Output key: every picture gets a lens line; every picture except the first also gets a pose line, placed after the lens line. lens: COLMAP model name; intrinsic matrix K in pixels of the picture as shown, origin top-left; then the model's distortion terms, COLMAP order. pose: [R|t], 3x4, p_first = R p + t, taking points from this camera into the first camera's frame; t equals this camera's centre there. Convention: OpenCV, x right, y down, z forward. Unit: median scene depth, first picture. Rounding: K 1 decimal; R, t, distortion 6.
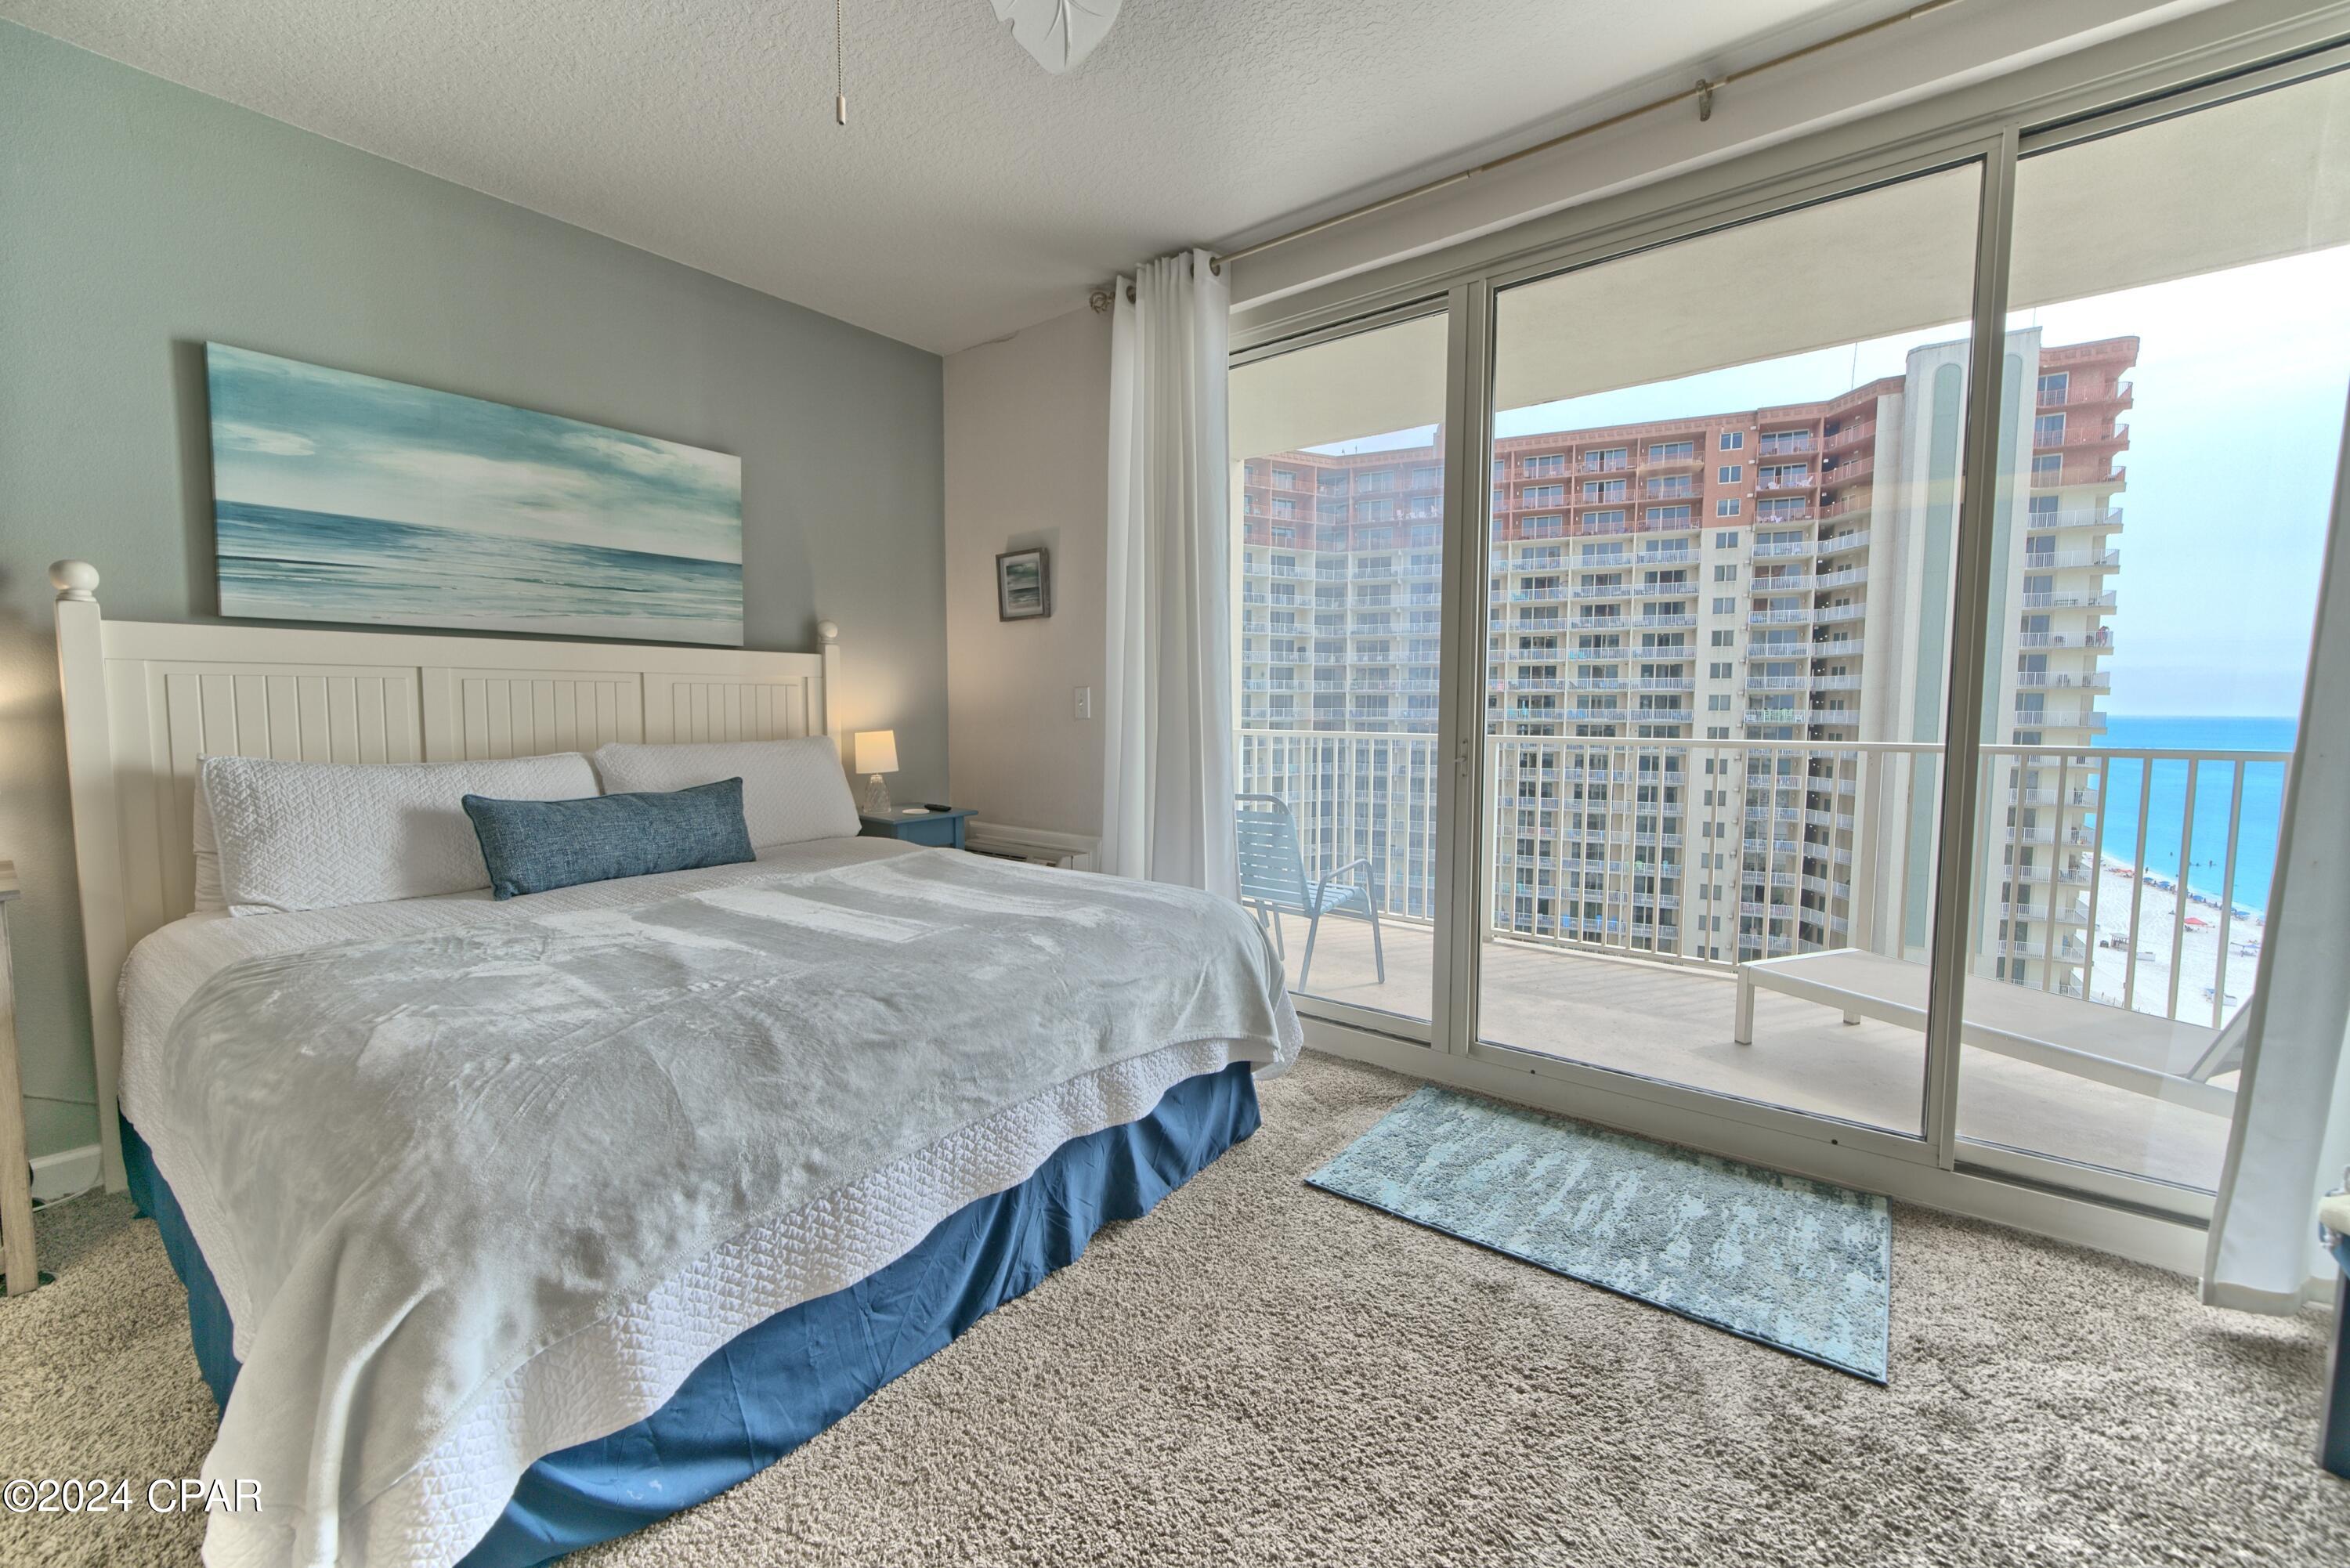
lens RADIAL K [[943.6, 0, 1174.4], [0, 943.6, 775.9], [0, 0, 1]] dist [-0.002845, 0.000431]
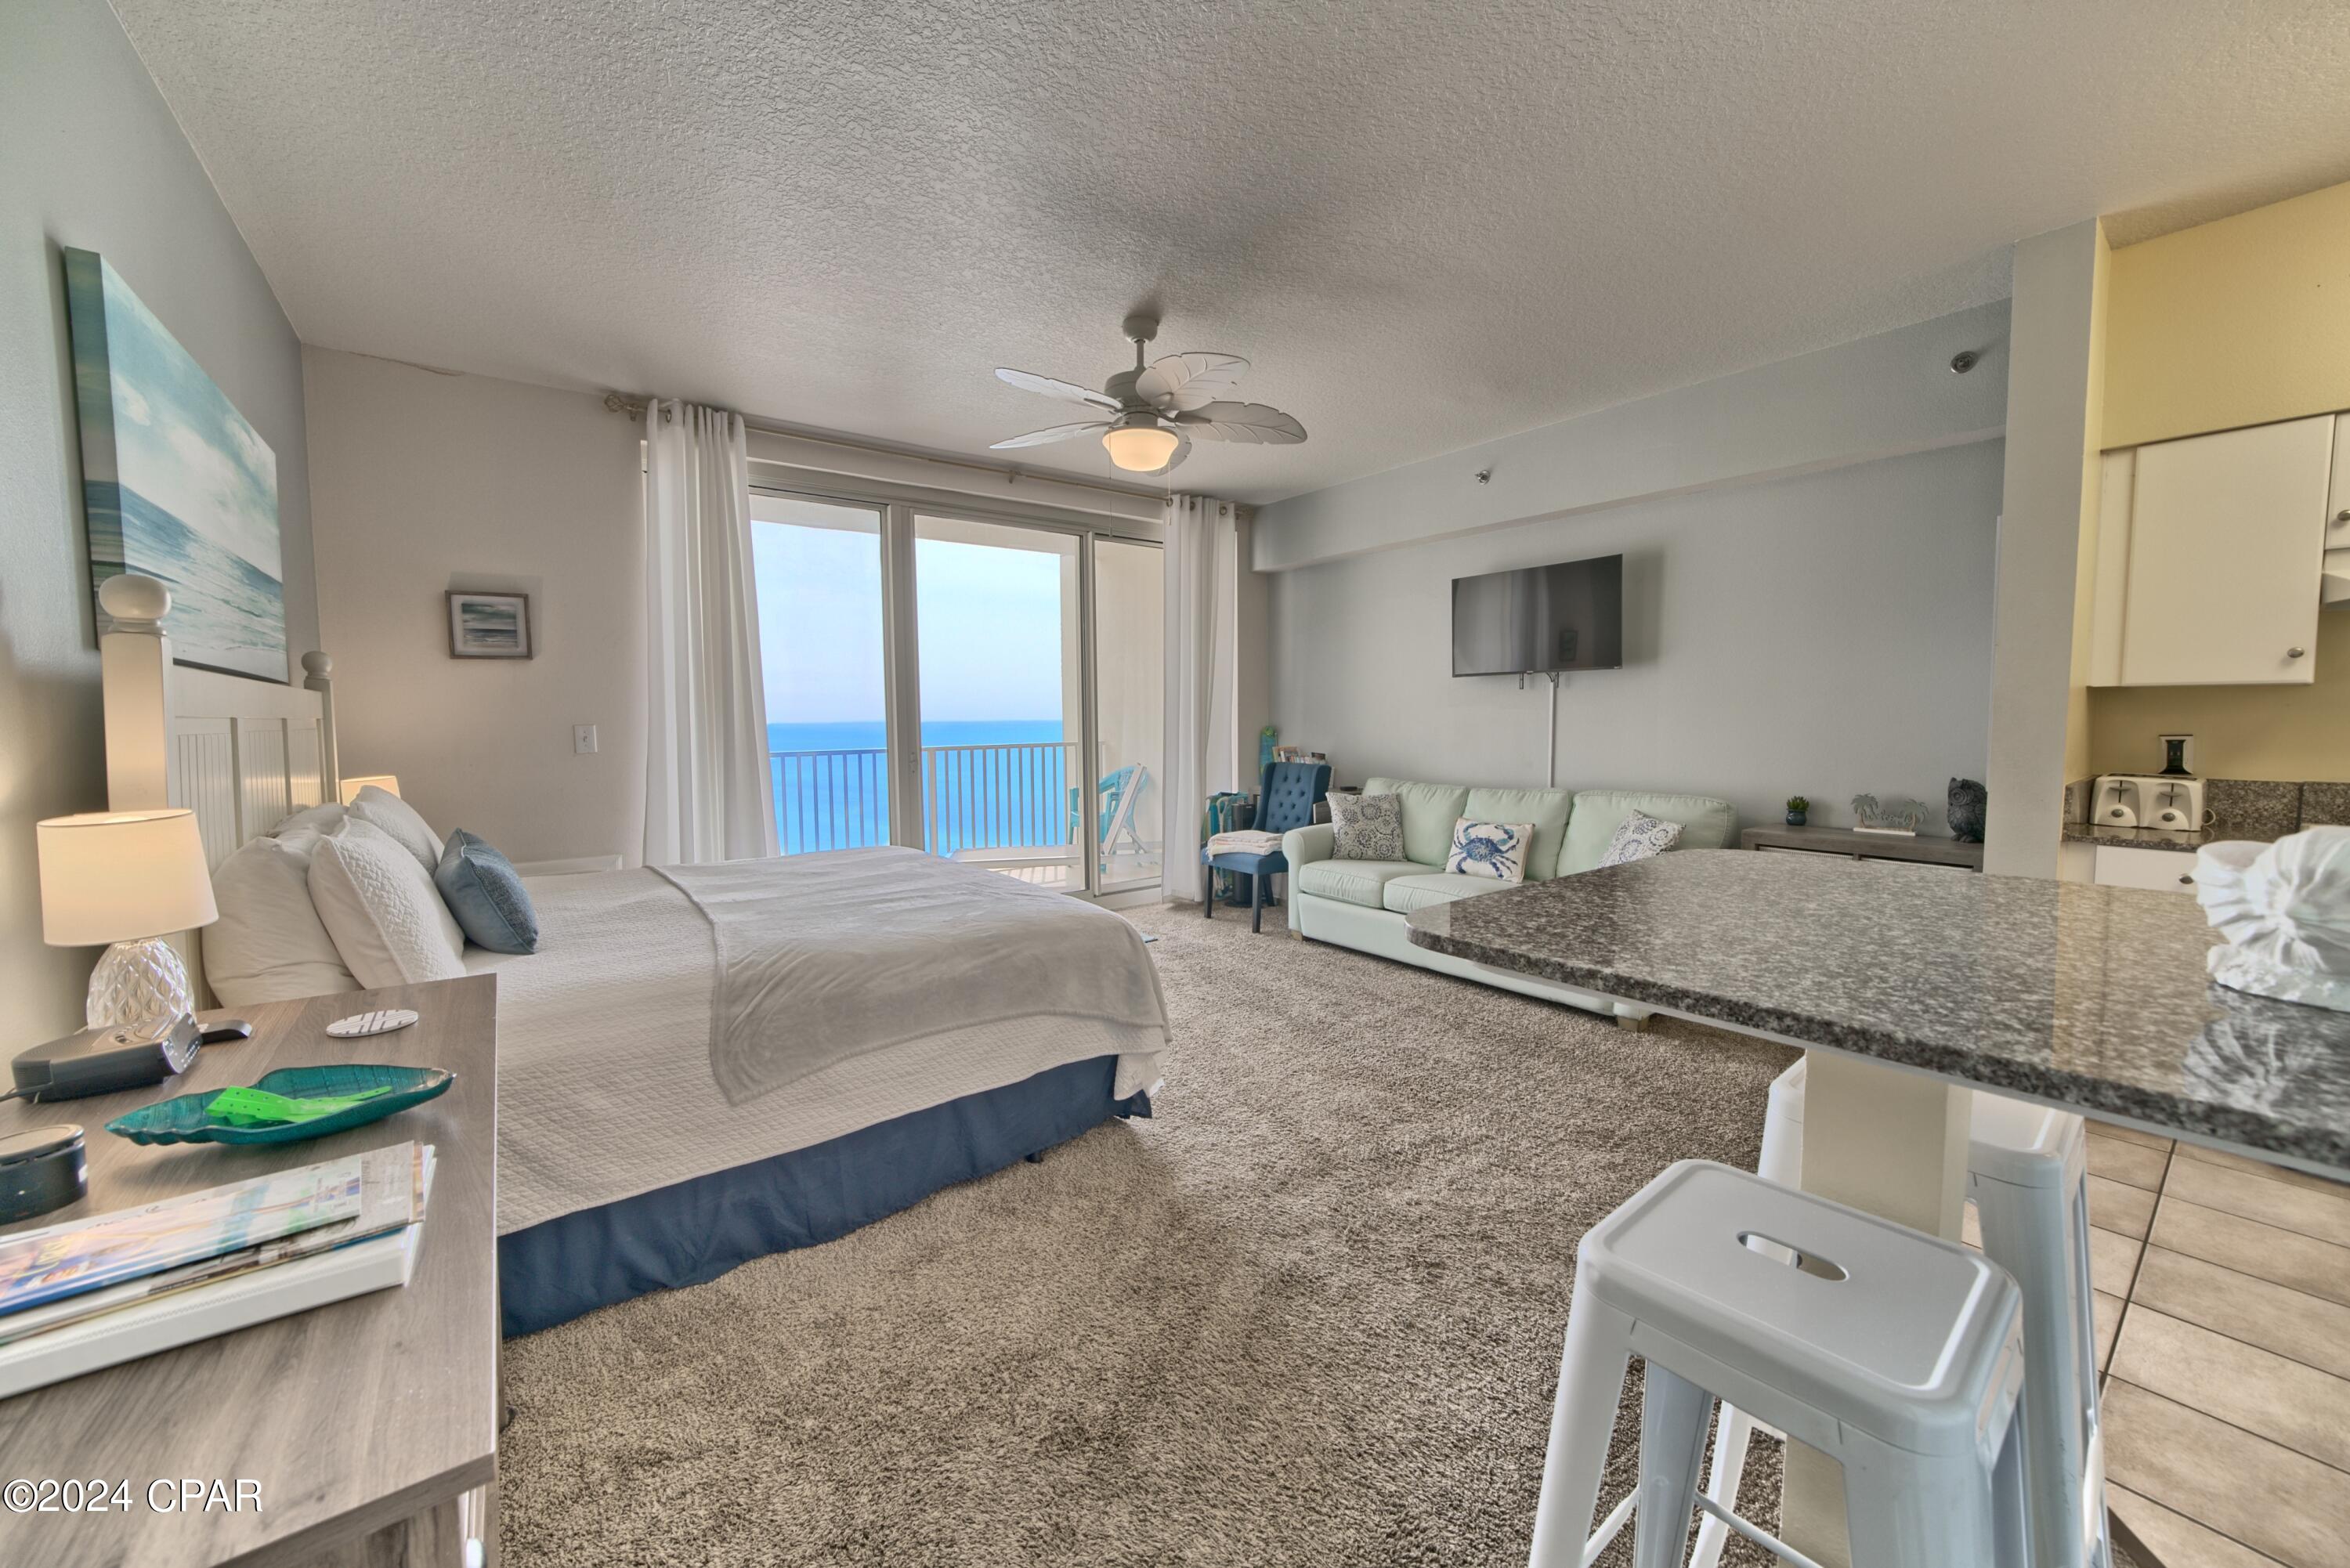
lens RADIAL K [[876.3, 0, 1175.4], [0, 876.3, 775.8], [0, 0, 1]] dist [-0.015926, 0.003021]
pose [[0.243928, -0.072289, 0.967095, -1.237681], [0.081231, 0.995237, 0.053904, -0.043389], [-0.966385, 0.065410, 0.248638, 0.088959]]
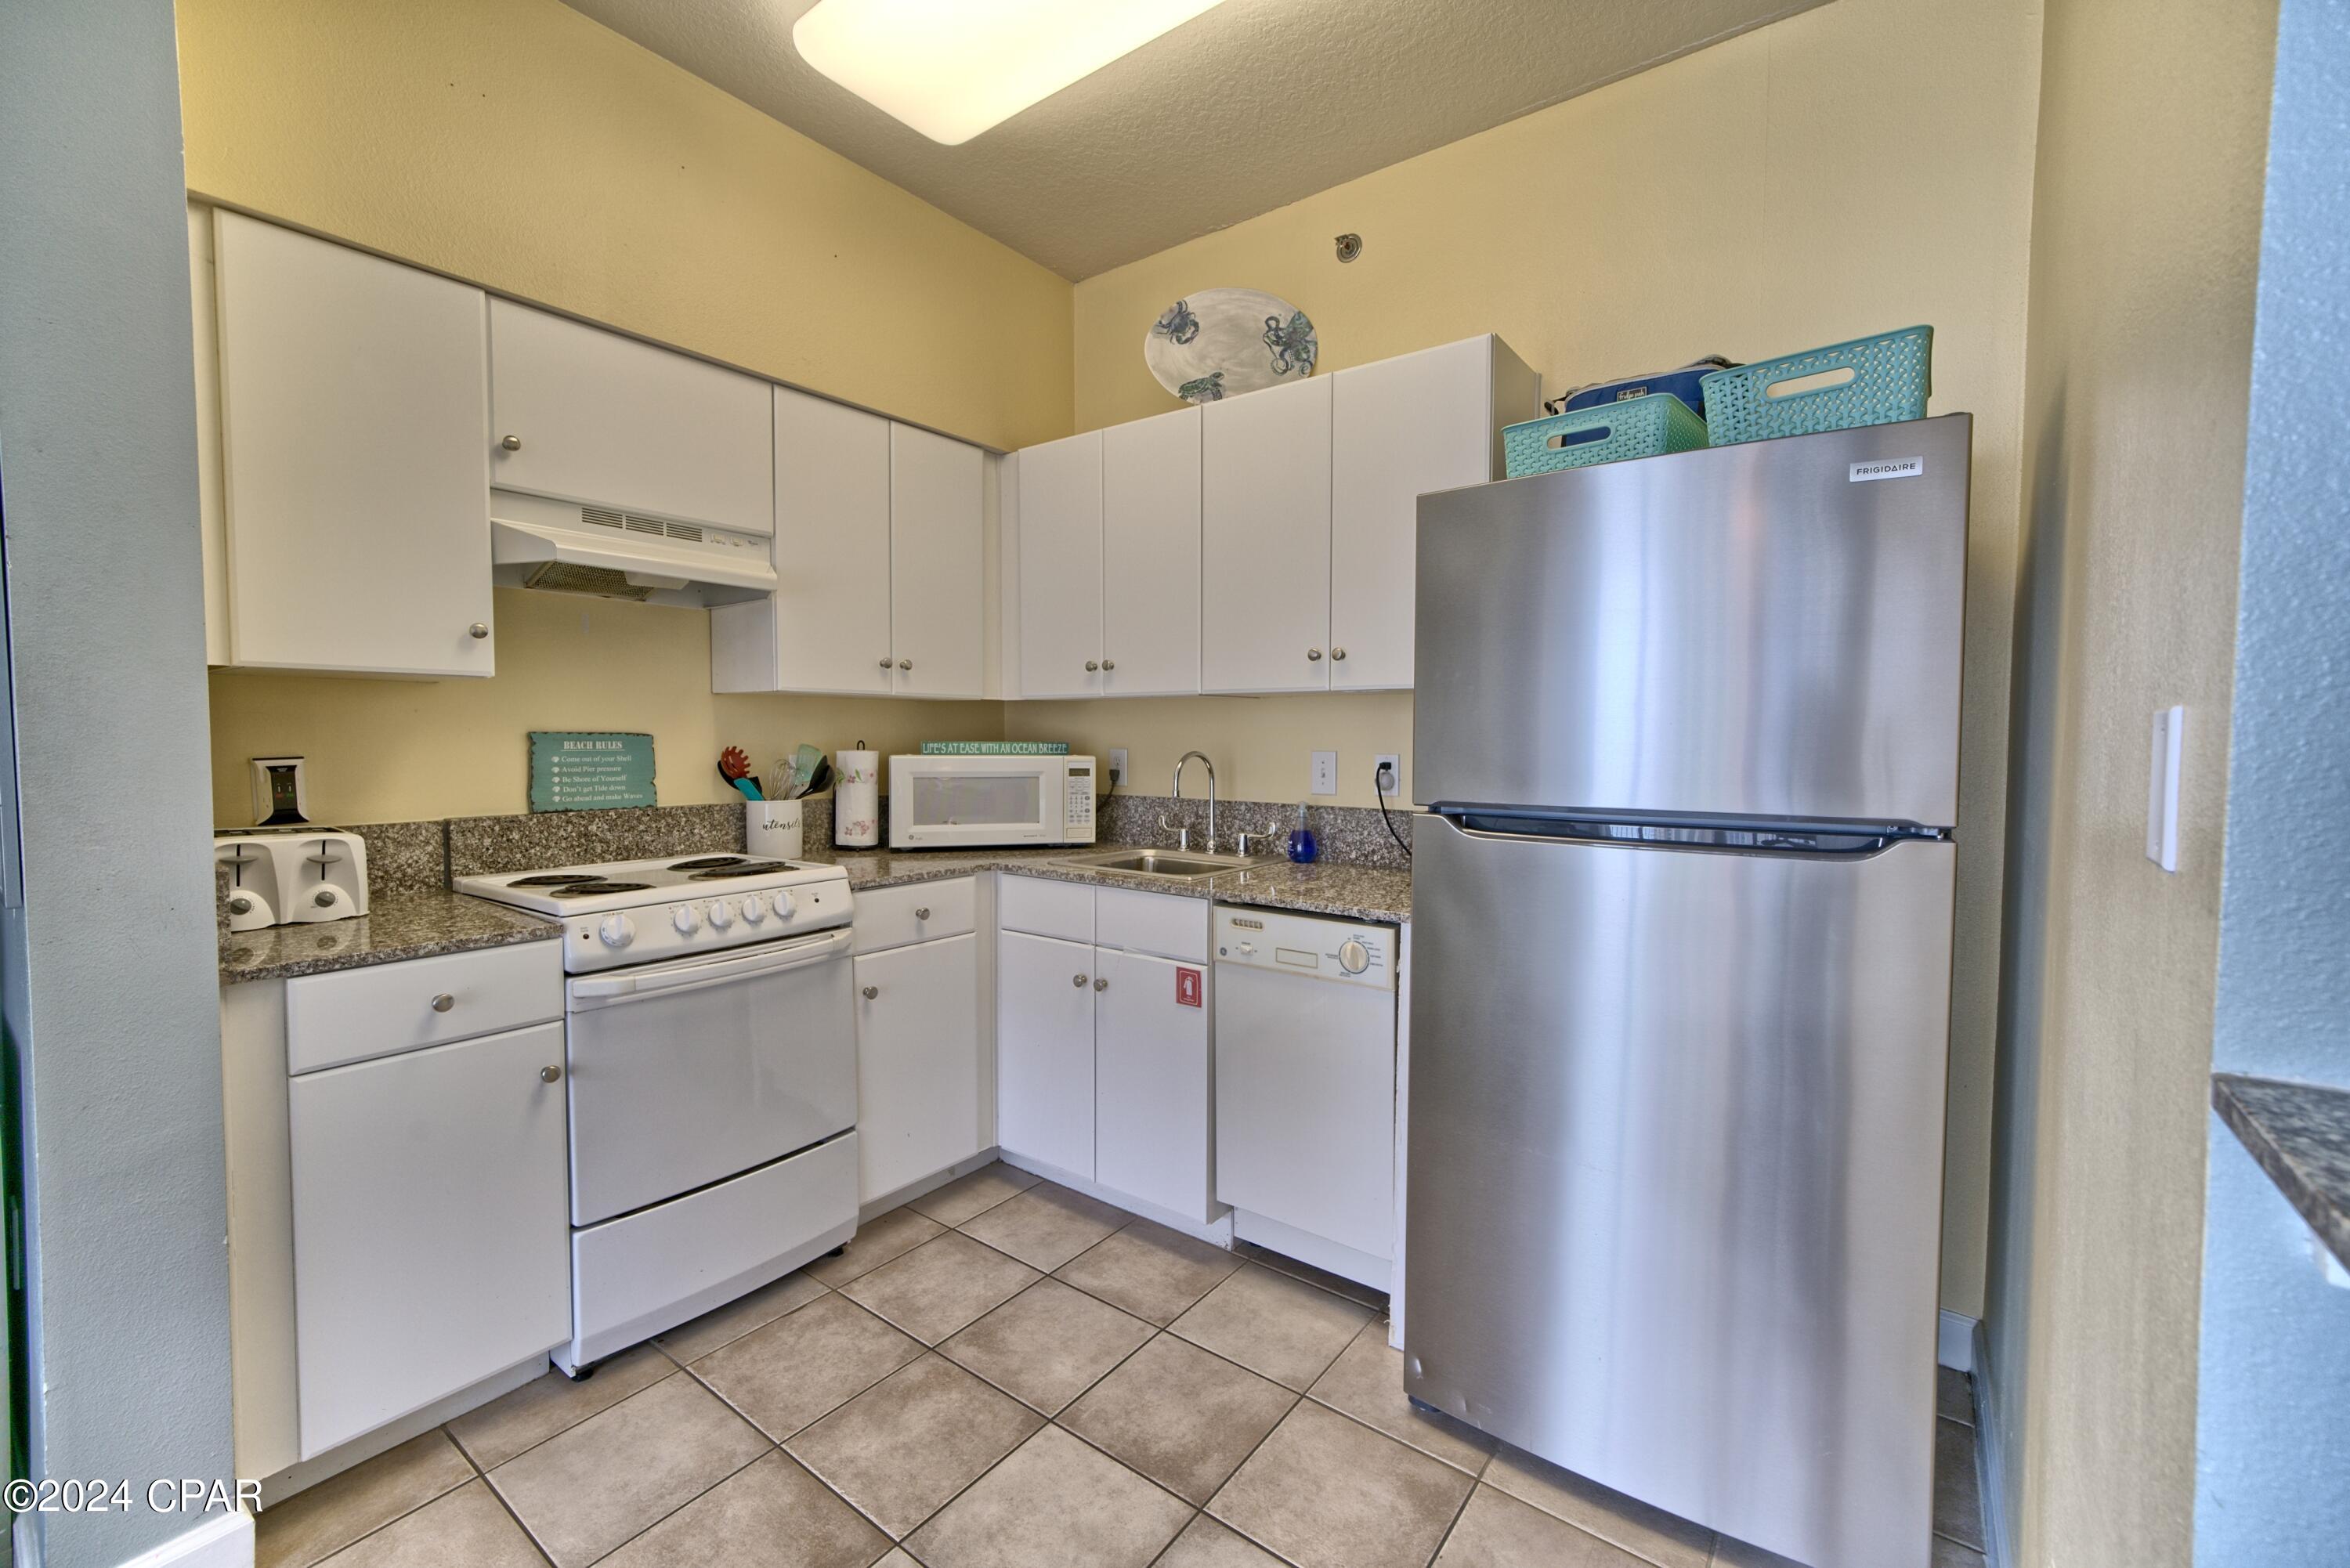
lens RADIAL K [[966.2, 0, 1171.9], [0, 966.2, 775.6], [0, 0, 1]] dist [-0.002822, 0.004297]
pose [[-0.999597, -0.002994, -0.028235, -0.558148], [-0.006329, 0.992899, 0.118788, -0.011332], [0.027678, 0.118919, -0.992518, -0.119535]]
